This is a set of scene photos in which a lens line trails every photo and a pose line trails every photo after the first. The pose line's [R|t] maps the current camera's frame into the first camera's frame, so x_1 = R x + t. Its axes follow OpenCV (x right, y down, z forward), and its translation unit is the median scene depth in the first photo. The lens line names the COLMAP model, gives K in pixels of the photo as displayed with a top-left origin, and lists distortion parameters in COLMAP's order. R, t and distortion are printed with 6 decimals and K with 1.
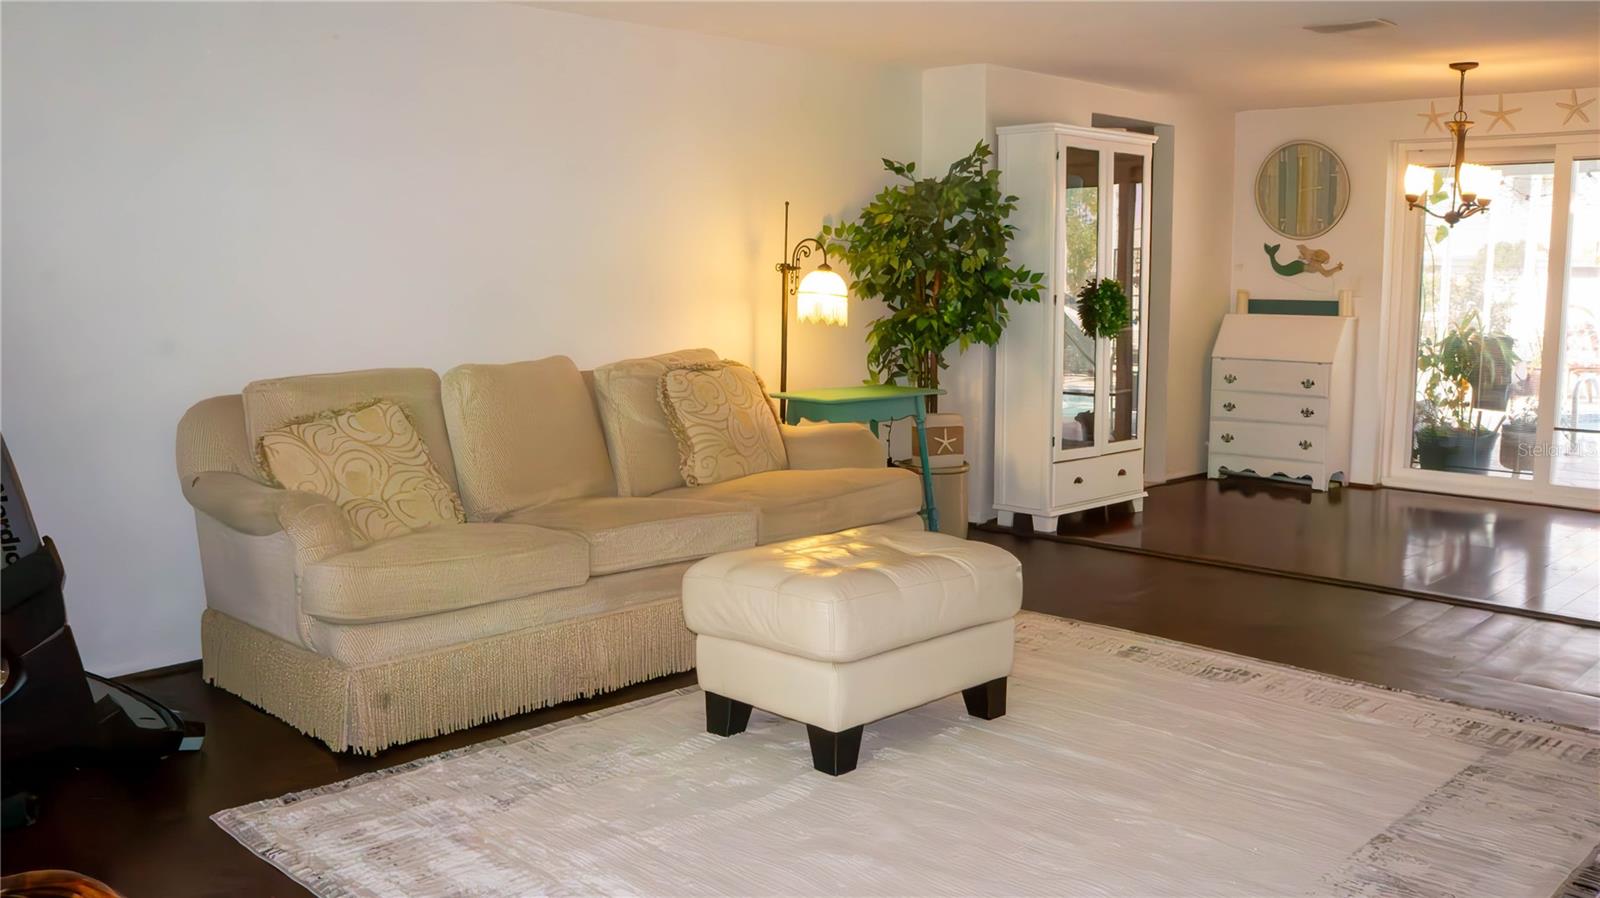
lens RADIAL K [[1371.9, 0, 800.0], [0, 1371.9, 449.0], [0, 0, 1]] dist [-0.133543, 0.136243]
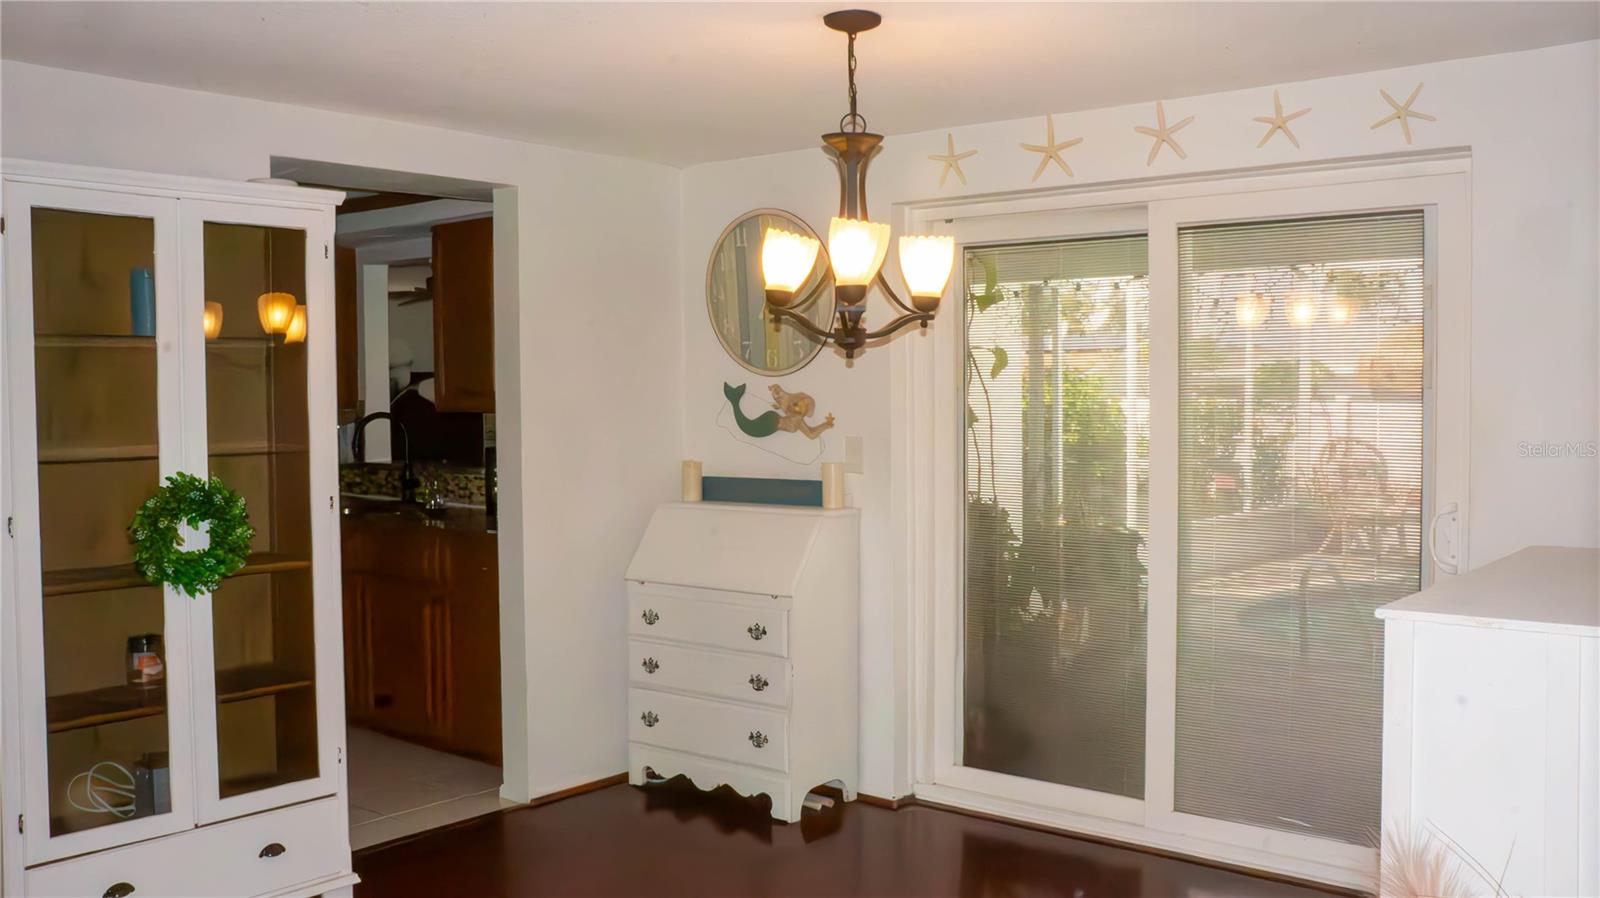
lens RADIAL K [[1371.9, 0, 800.0], [0, 1371.9, 449.0], [0, 0, 1]] dist [-0.133543, 0.136243]
pose [[0.996897, -0.014655, 0.077346, 0.341561], [0.021365, 0.996009, -0.086653, -0.072468], [-0.075767, 0.088036, 0.993232, 0.413055]]
